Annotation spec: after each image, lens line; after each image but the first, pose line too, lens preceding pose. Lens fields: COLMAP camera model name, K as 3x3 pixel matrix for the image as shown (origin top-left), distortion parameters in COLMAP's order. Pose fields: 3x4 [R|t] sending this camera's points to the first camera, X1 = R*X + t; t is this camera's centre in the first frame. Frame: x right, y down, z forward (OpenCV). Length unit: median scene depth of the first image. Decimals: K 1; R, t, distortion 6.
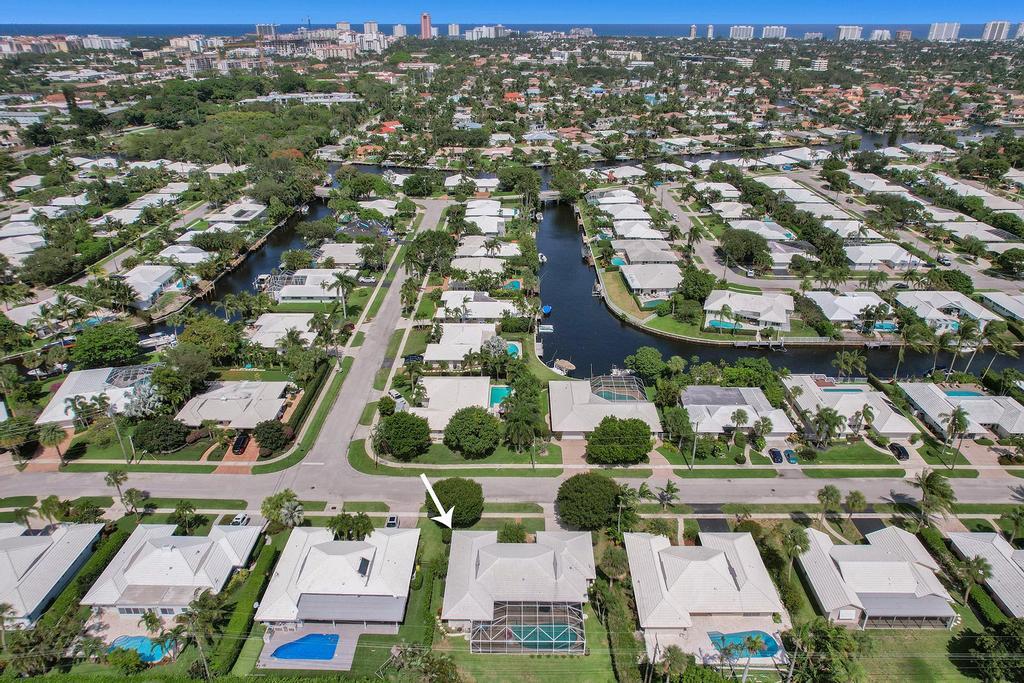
lens RADIAL K [[653.8, 0, 513.8], [0, 653.8, 336.6], [0, 0, 1]] dist [-0.053564, 0.050783]
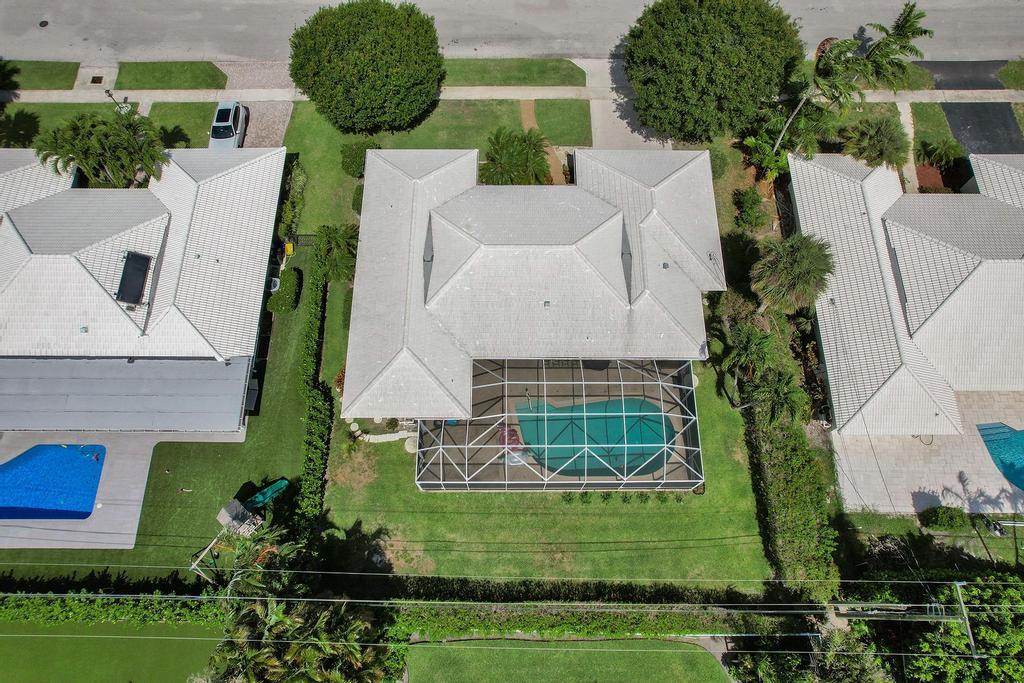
lens RADIAL K [[653.8, 0, 510.0], [0, 653.8, 339.3], [0, 0, 1]] dist [-0.053564, 0.050783]
pose [[0.999937, -0.010317, 0.004491, -0.003184], [0.004371, 0.723963, 0.689825, 0.040469], [-0.010368, -0.689762, 0.723962, 0.241520]]
